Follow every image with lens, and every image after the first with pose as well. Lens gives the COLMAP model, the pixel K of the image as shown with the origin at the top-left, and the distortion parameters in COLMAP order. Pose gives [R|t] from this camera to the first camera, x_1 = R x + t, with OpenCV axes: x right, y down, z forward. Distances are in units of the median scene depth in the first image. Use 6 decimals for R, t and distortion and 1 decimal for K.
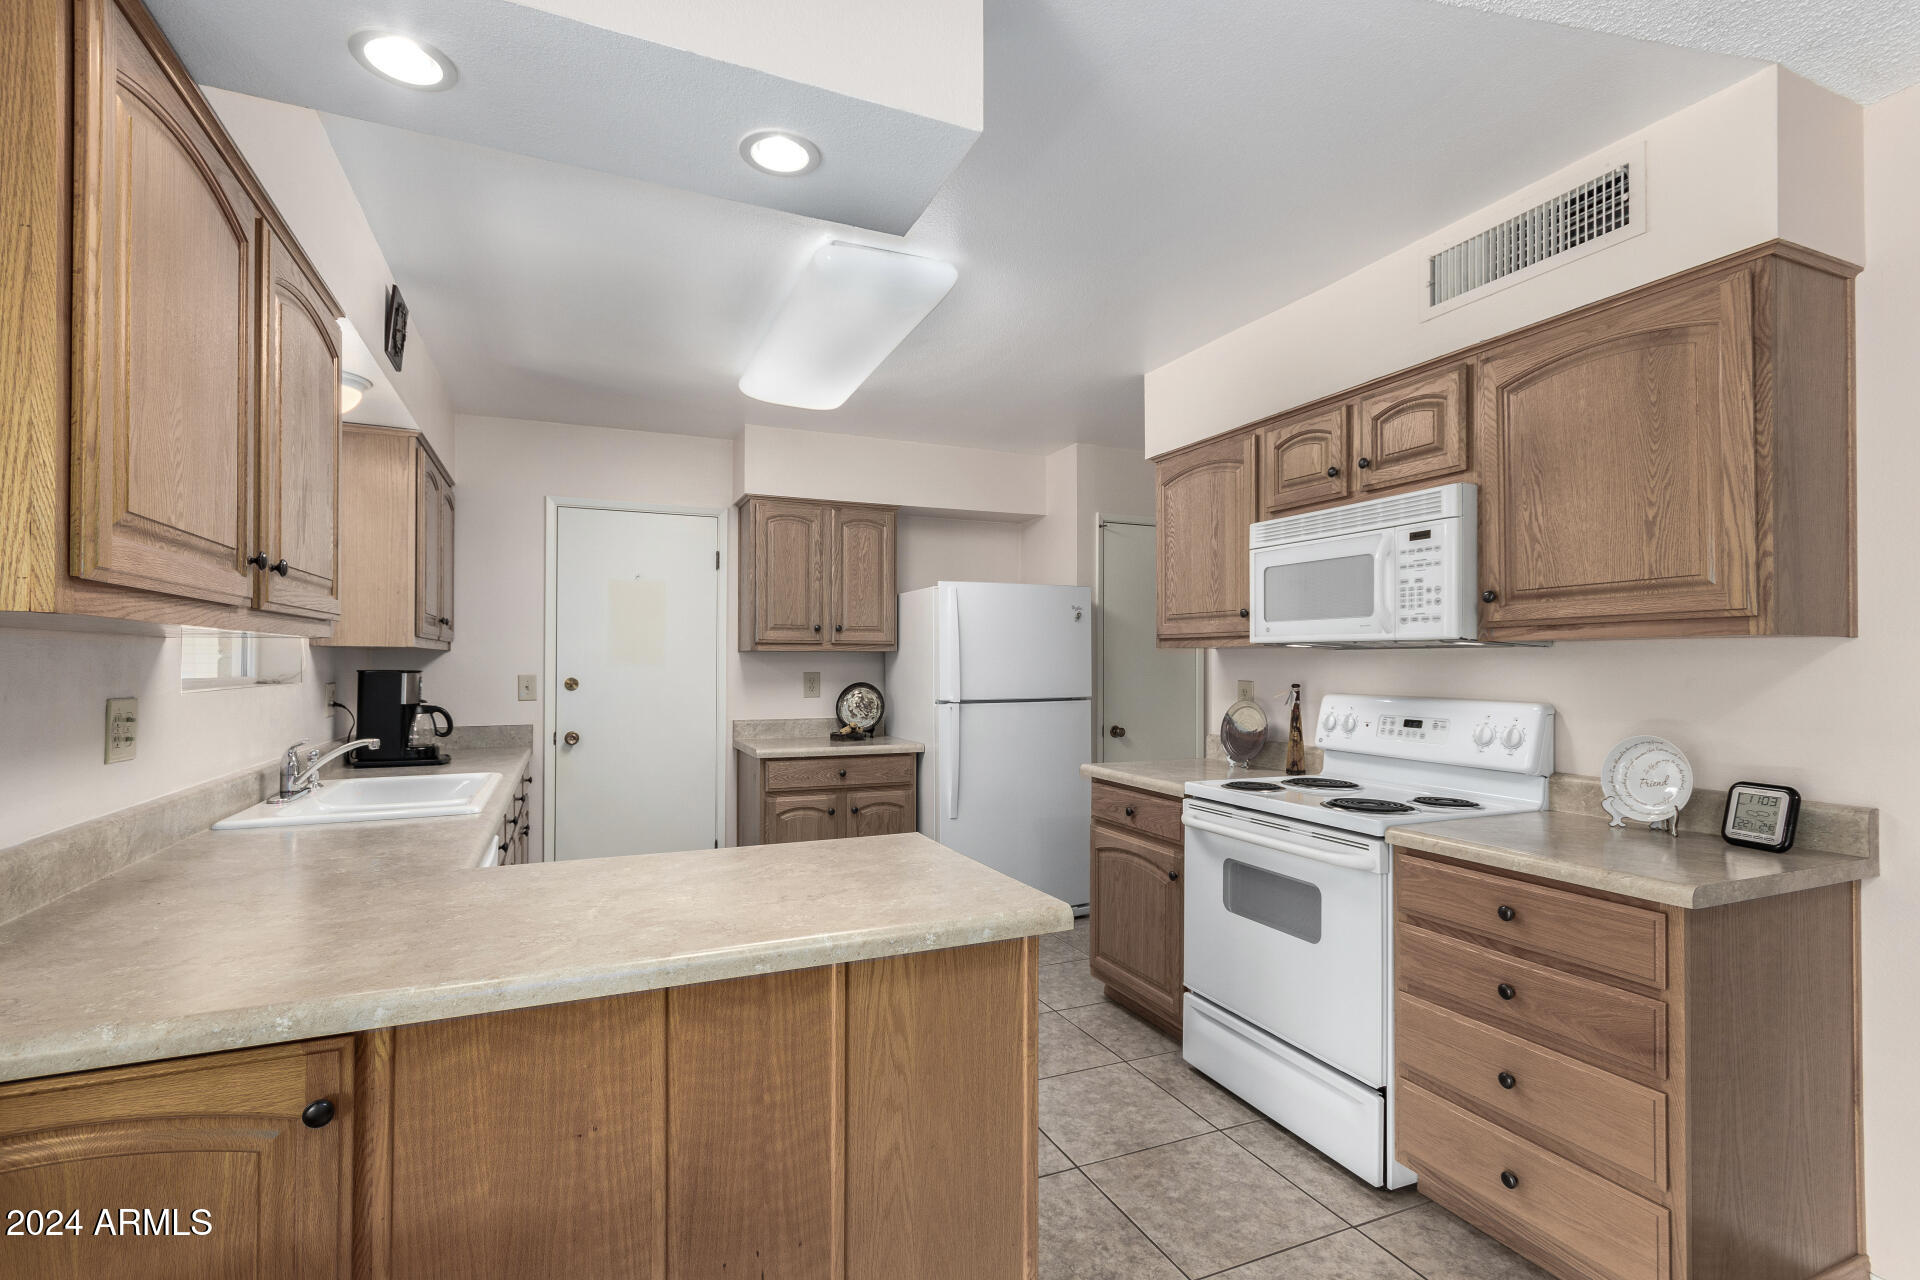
lens RADIAL K [[886.7, 0, 954.4], [0, 886.7, 656.7], [0, 0, 1]] dist [0.004332, 0.001026]
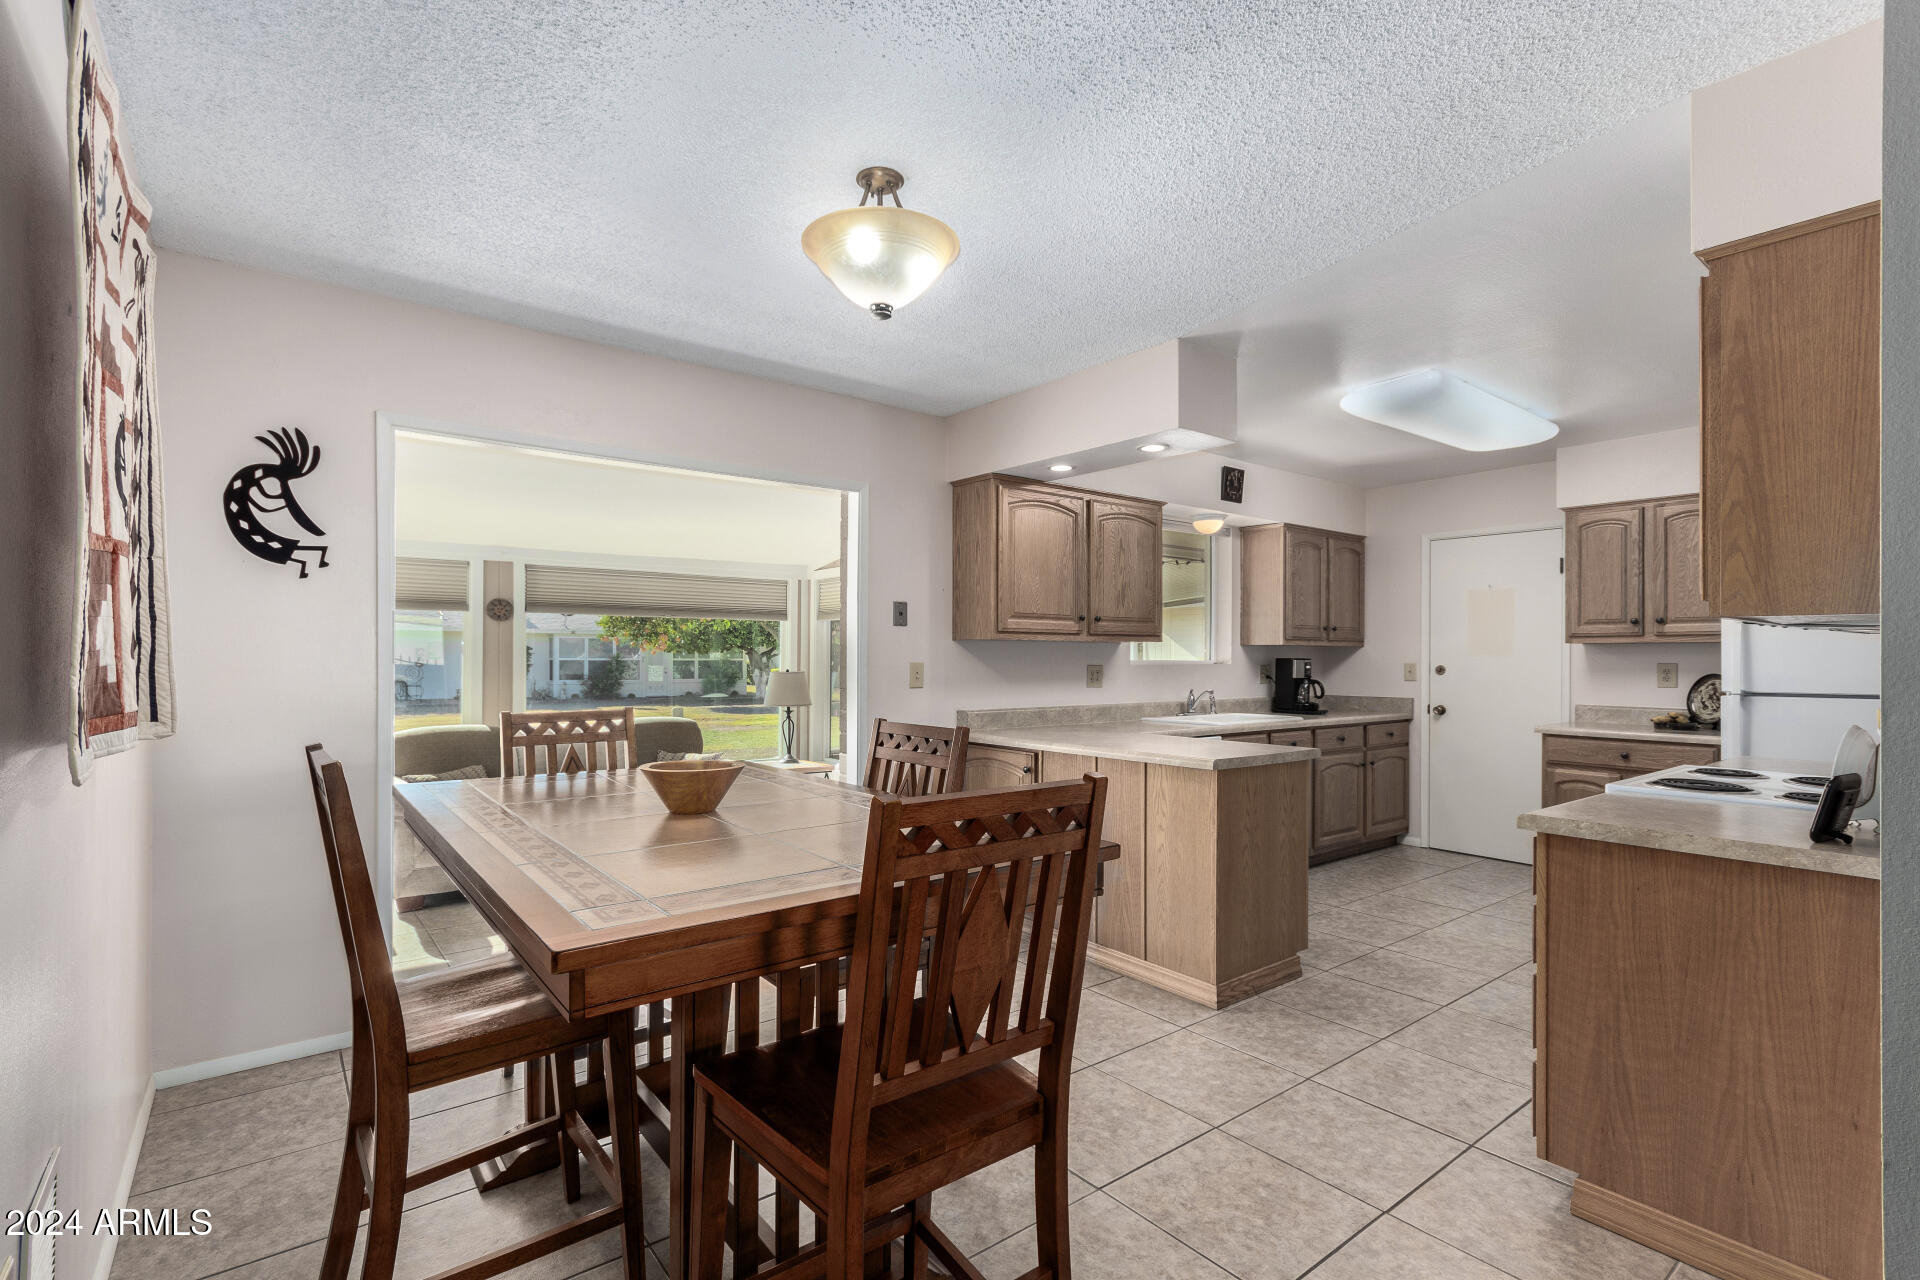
lens RADIAL K [[886.7, 0, 957.6], [0, 886.7, 655.8], [0, 0, 1]] dist [0.004332, 0.001026]
pose [[0.254116, -0.001501, -0.967173, 1.112281], [0.003838, 0.999992, -0.000544, 0.011522], [0.967166, -0.003573, 0.254119, -0.092985]]
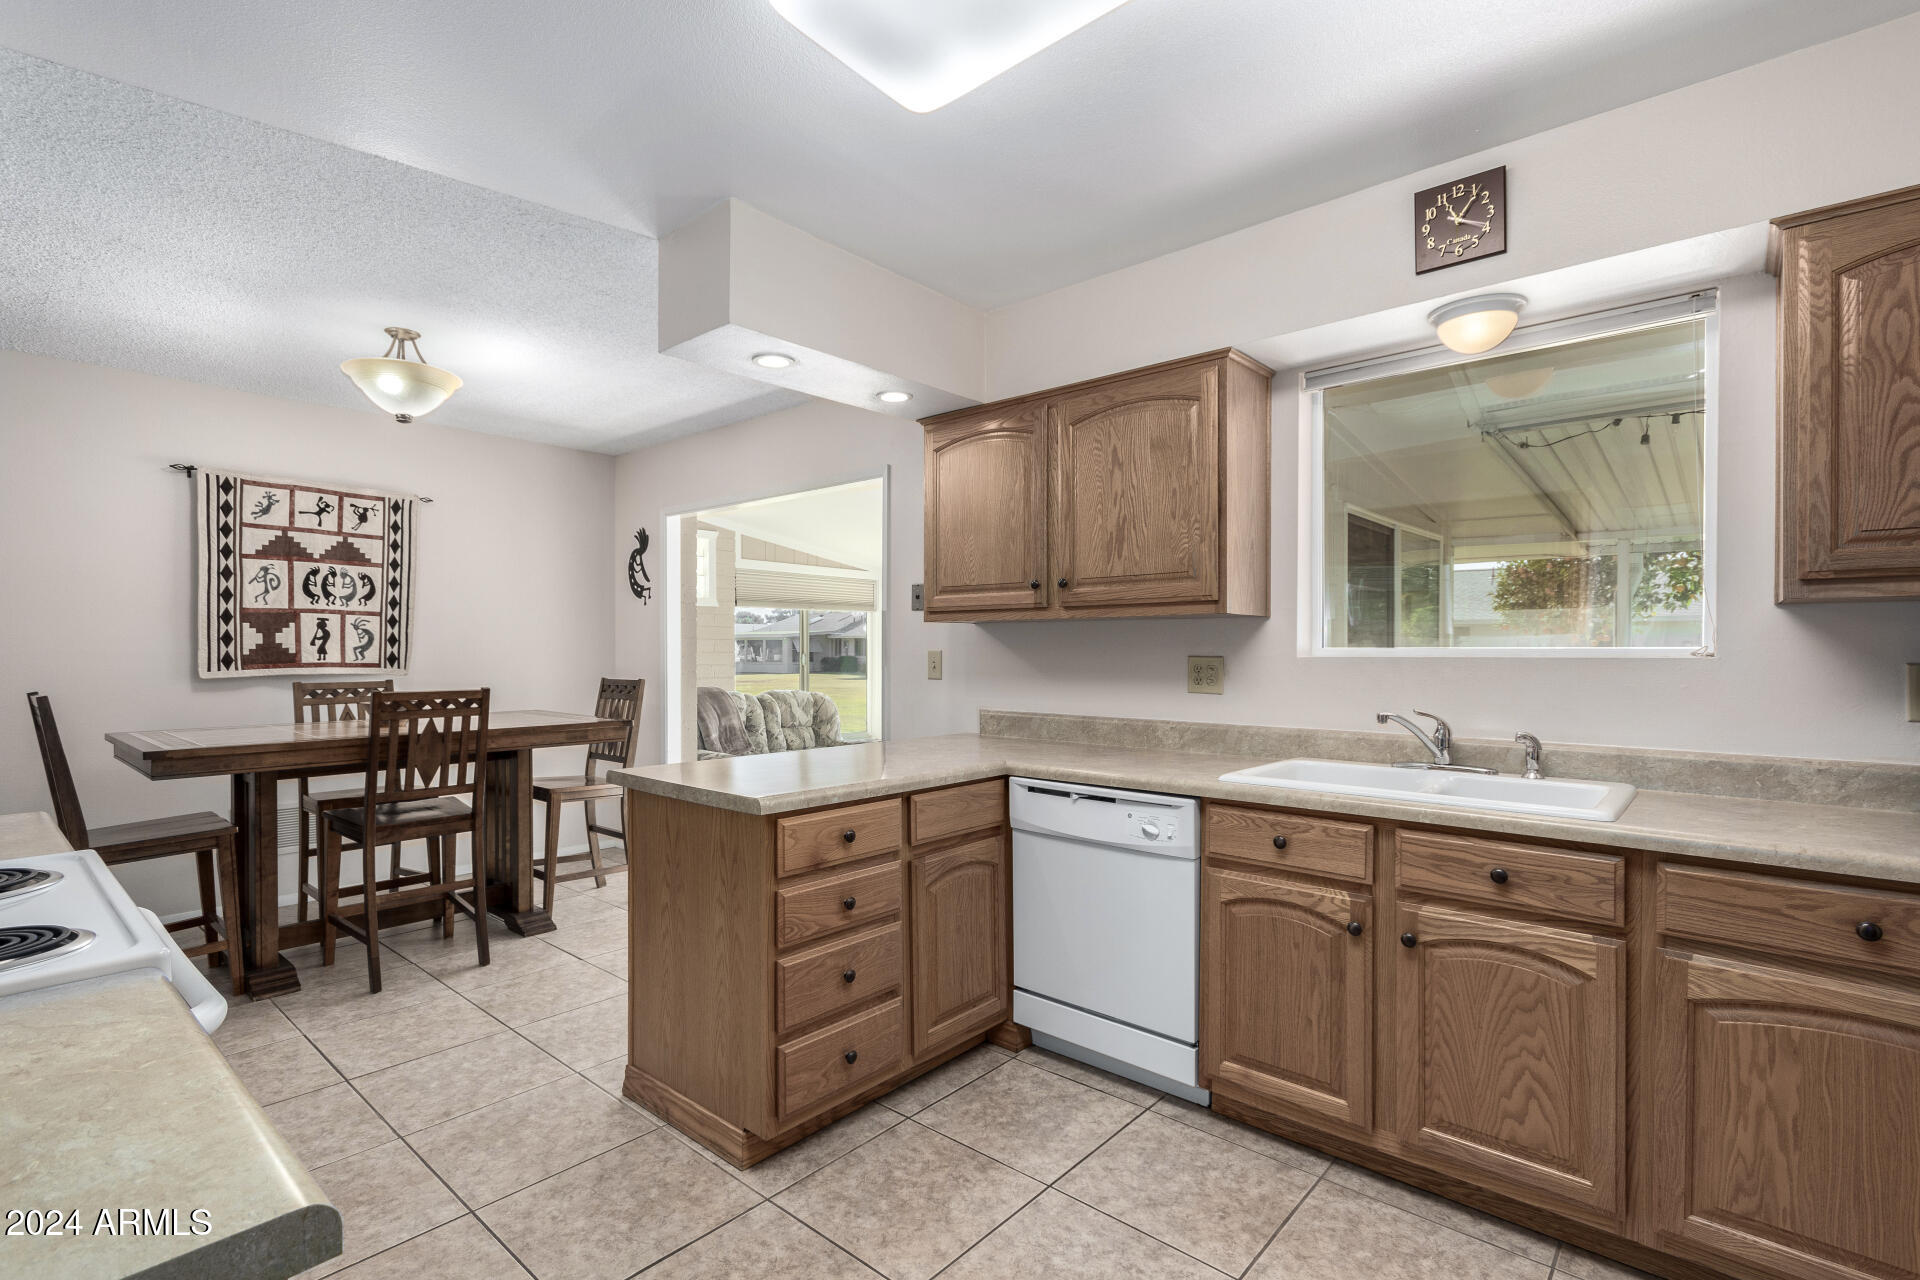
lens RADIAL K [[886.7, 0, 952.9], [0, 886.7, 653.7], [0, 0, 1]] dist [0.004332, 0.001026]
pose [[-0.902830, 0.000988, -0.429997, 0.141972], [0.001548, 0.999998, -0.000951, 0.028659], [0.429996, -0.001525, -0.902830, 1.521145]]
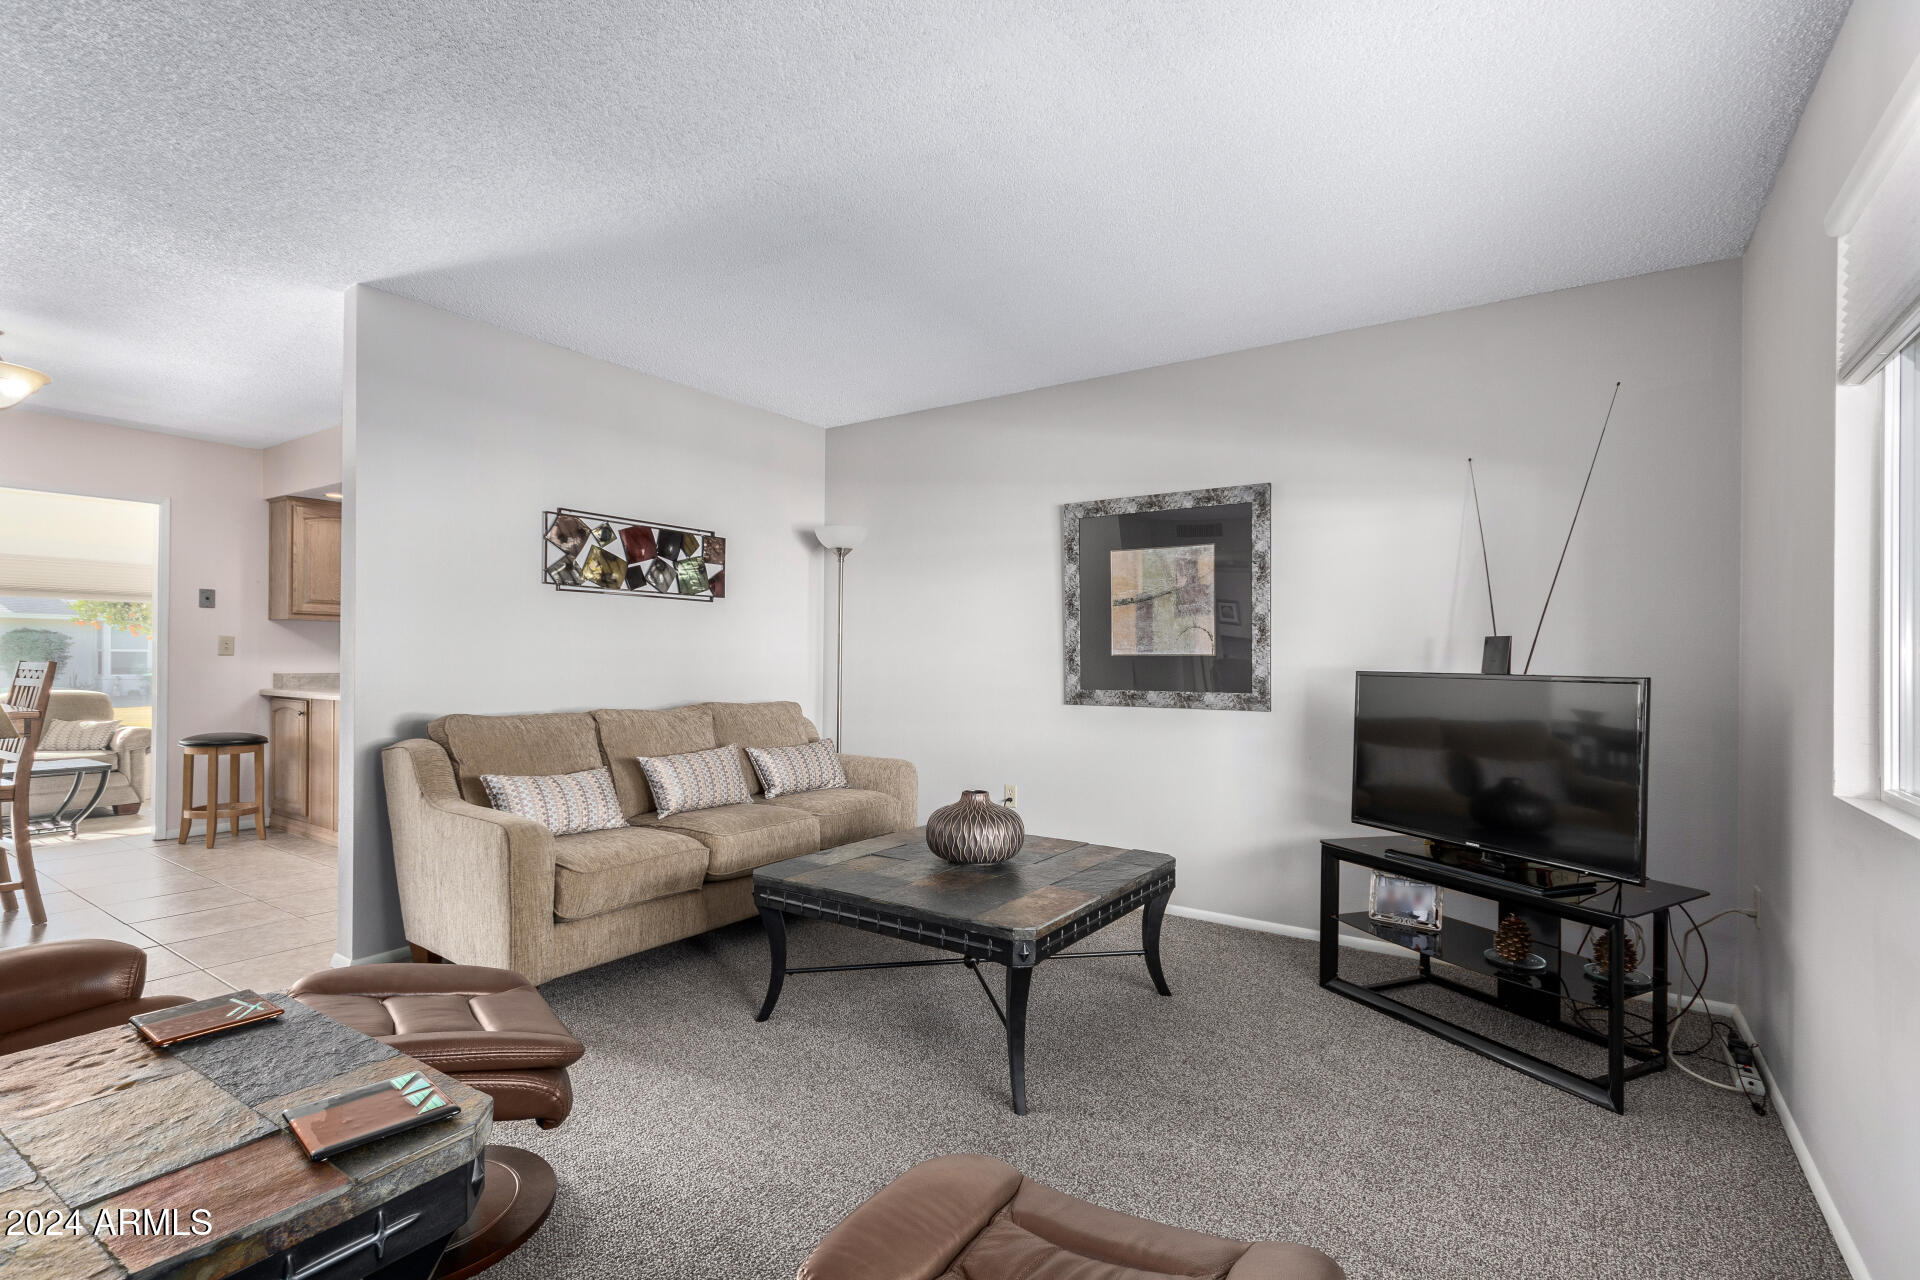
lens RADIAL K [[886.7, 0, 948.4], [0, 886.7, 658.1], [0, 0, 1]] dist [0.004332, 0.001026]
pose [[0.525267, 0.005462, -0.850920, 2.242075], [-0.001643, 0.999984, 0.005405, 0.060330], [0.850936, -0.001441, 0.525267, 0.583841]]
